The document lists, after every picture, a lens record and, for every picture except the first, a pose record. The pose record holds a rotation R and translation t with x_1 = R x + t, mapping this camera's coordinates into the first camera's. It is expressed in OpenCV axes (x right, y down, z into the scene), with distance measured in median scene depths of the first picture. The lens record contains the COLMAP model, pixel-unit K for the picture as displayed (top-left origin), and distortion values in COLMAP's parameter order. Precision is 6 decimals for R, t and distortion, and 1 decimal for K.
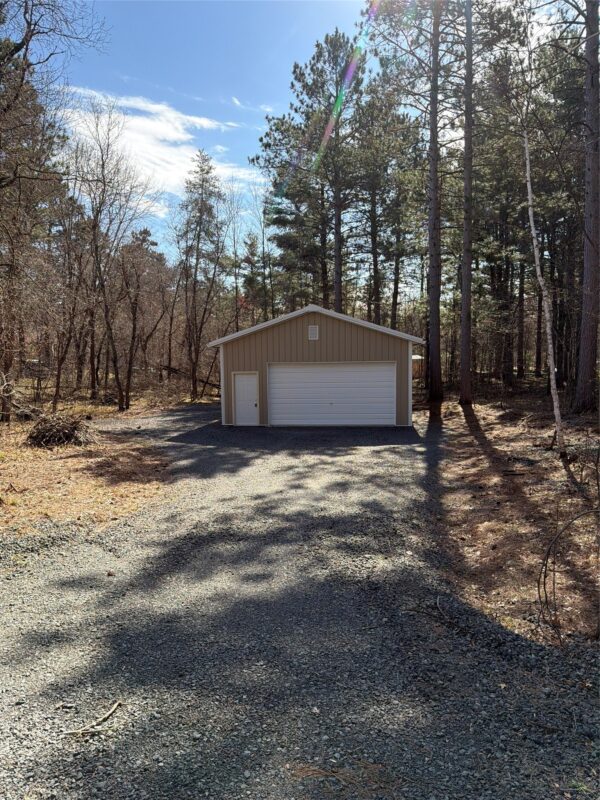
lens RADIAL K [[561.6, 0, 300.0], [0, 561.6, 400.0], [0, 0, 1]] dist [0.000488, -0.001387]
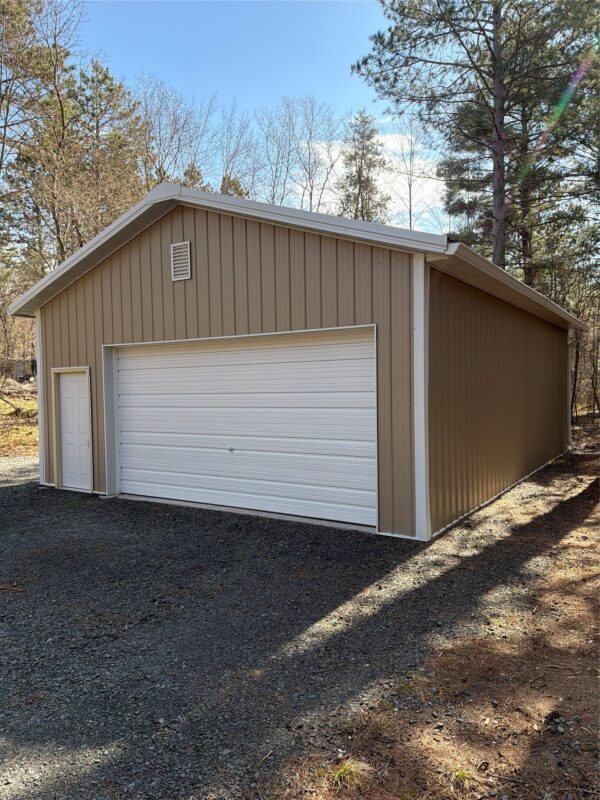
lens RADIAL K [[561.6, 0, 300.0], [0, 561.6, 400.0], [0, 0, 1]] dist [0.000488, -0.001387]
pose [[0.901689, 0.006632, -0.432335, 0.251371], [-0.023087, 0.999194, -0.032824, -0.015050], [0.431769, 0.039578, 0.901115, 0.679956]]
